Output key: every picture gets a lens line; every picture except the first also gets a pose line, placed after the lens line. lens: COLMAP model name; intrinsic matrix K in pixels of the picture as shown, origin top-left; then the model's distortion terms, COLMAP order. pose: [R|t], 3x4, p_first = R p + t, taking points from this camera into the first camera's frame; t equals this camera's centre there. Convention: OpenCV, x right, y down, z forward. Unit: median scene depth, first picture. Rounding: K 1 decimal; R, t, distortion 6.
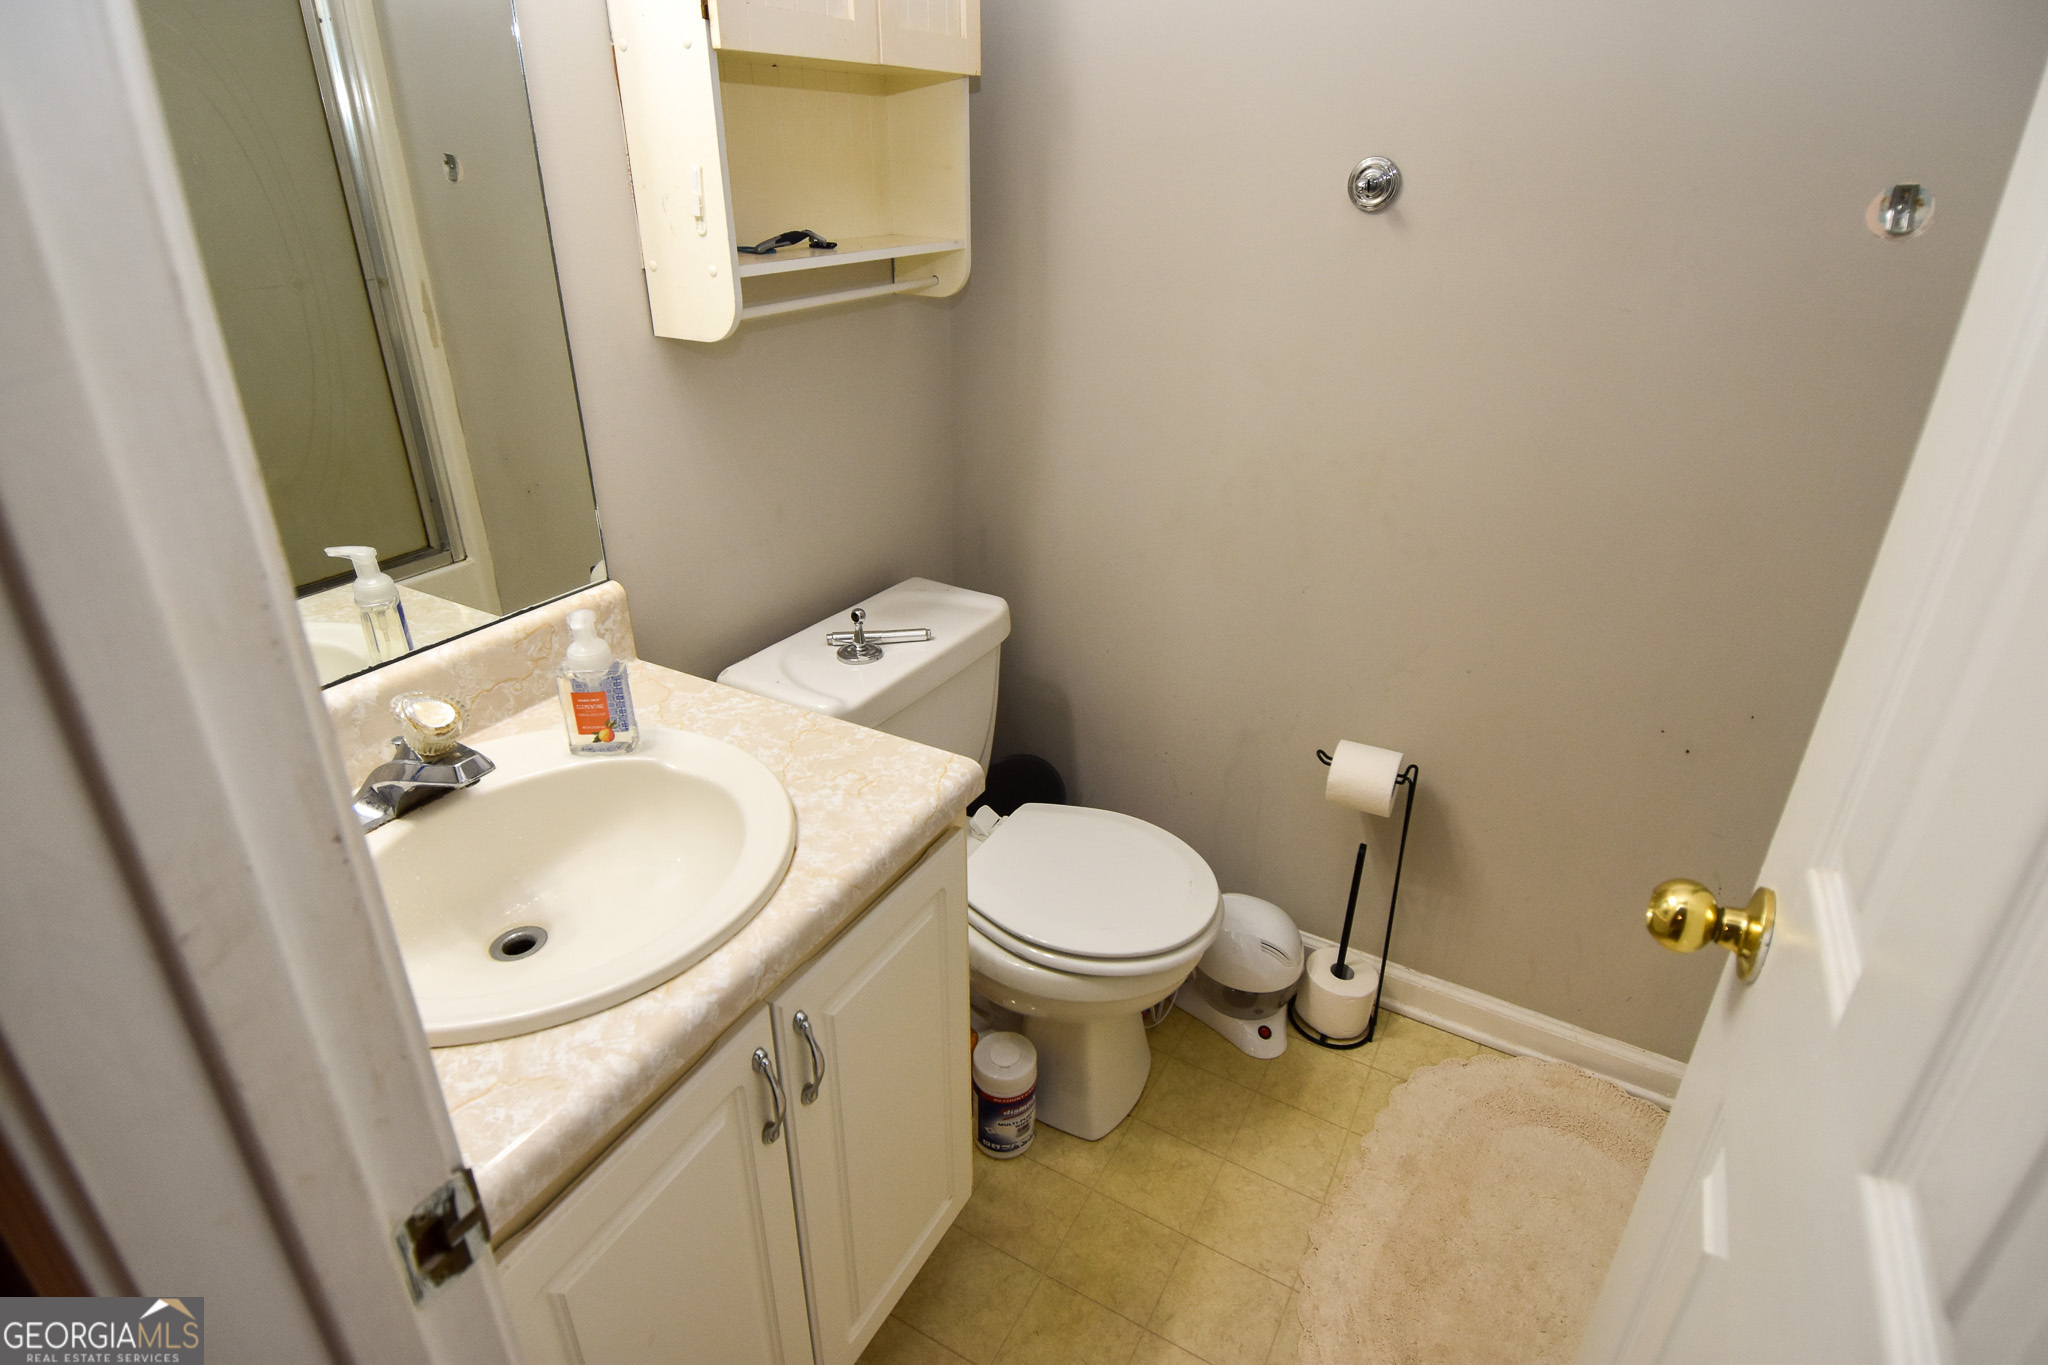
lens RADIAL K [[1064.7, 0, 1024.0], [0, 1064.7, 682.5], [0, 0, 1]] dist [0.057688, -0.066722]
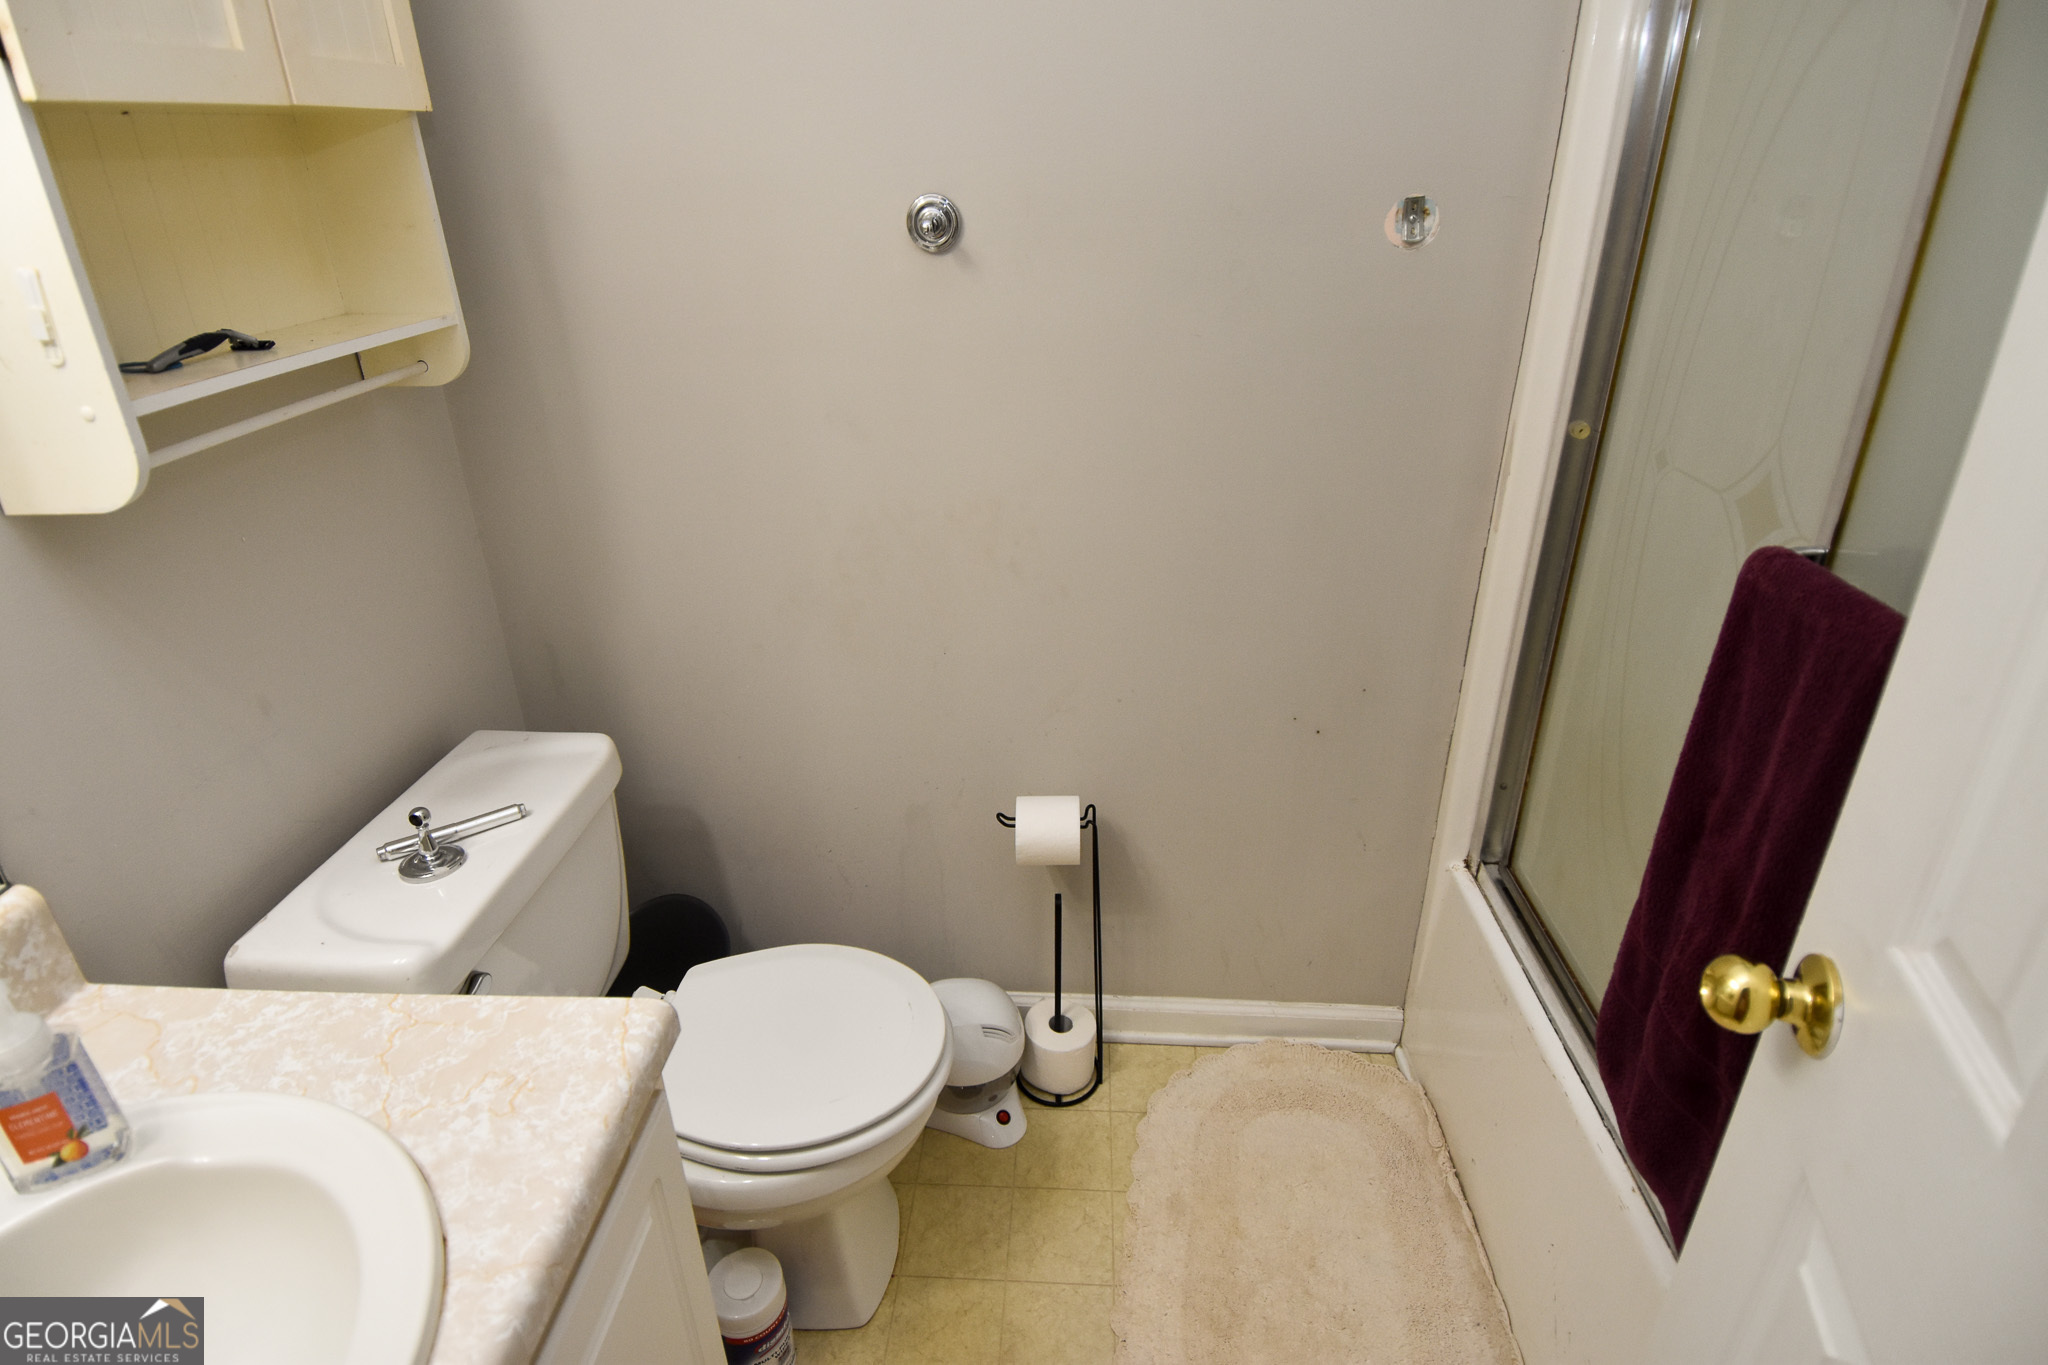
lens RADIAL K [[1062.1, 0, 1016.4], [0, 1062.1, 668.6], [0, 0, 1]] dist [0.047260, -0.054660]
pose [[0.897021, -0.215644, 0.385811, -0.047026], [0.219012, 0.975066, 0.035793, -0.099549], [-0.383910, 0.052390, 0.921883, 0.134465]]
